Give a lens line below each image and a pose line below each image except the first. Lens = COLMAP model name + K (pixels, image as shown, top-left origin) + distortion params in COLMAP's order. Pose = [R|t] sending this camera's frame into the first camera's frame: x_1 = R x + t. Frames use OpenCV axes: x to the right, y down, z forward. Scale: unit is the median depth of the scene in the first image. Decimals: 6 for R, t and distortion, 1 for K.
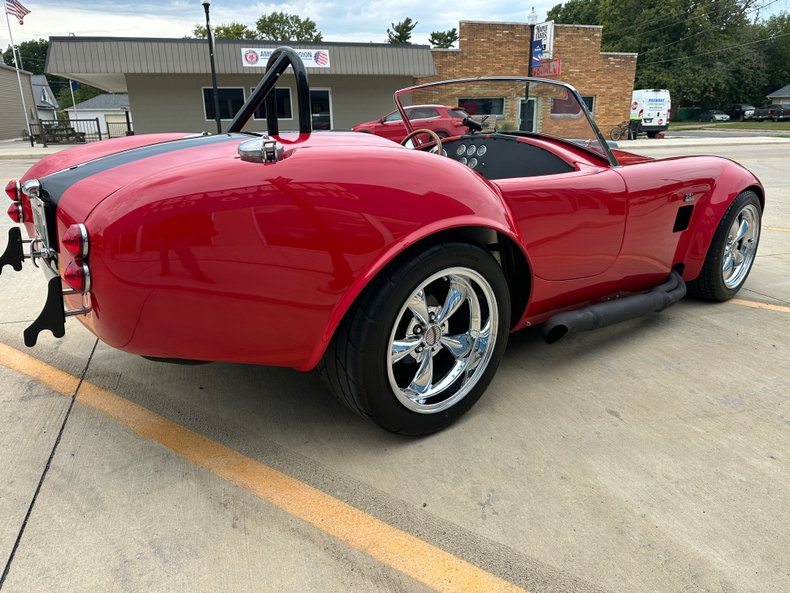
lens RADIAL K [[556.6, 0, 395.0], [0, 556.6, 296.5], [0, 0, 1]] dist [0.017671, -0.026055]
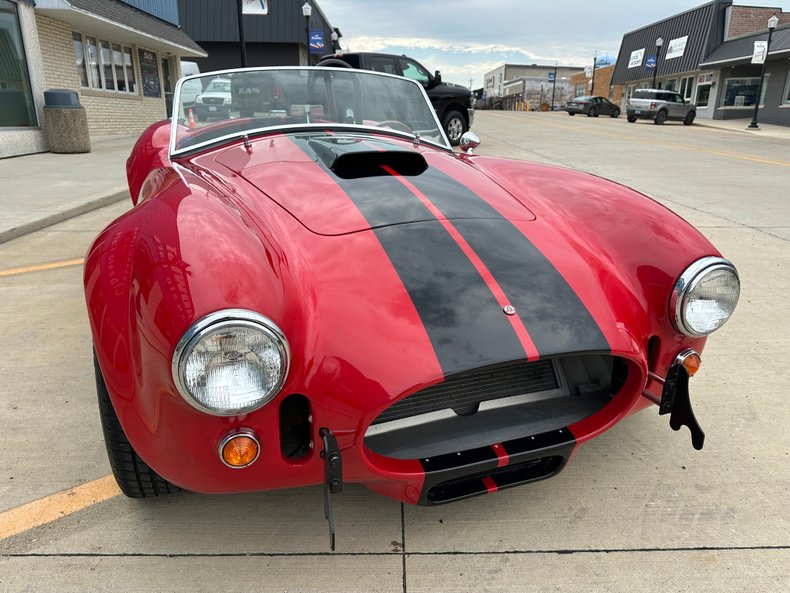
lens RADIAL K [[563.6, 0, 398.9], [0, 563.6, 293.1], [0, 0, 1]] dist [-0.005924, -0.004743]
pose [[-0.314438, 0.289752, -0.903976, 0.143422], [-0.293963, 0.875746, 0.382955, -0.061174], [0.902616, 0.386151, -0.190191, 0.192408]]
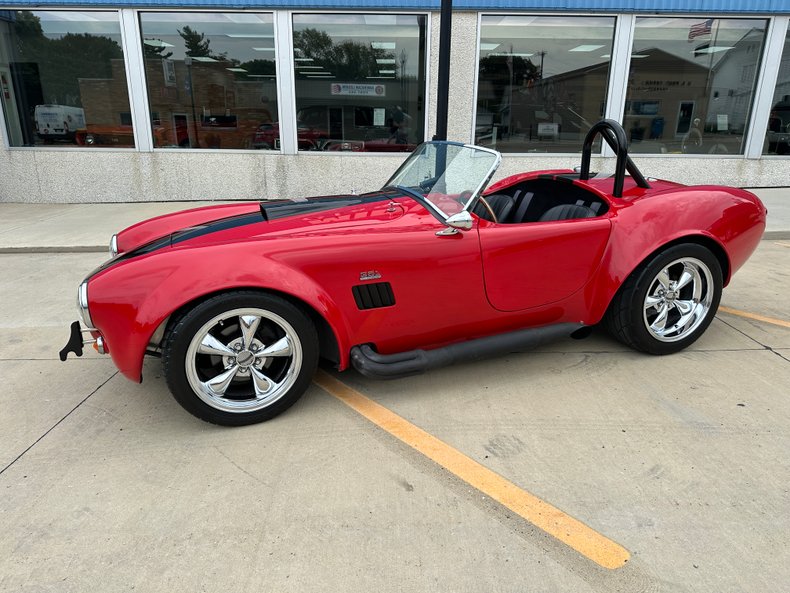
lens RADIAL K [[565.3, 0, 392.9], [0, 565.3, 282.7], [0, 0, 1]] dist [0.099318, -0.121424]
pose [[-0.943029, -0.085593, 0.321513, -0.022835], [0.106099, 0.838527, 0.534430, -0.105562], [-0.315340, 0.538095, -0.781674, 0.282566]]
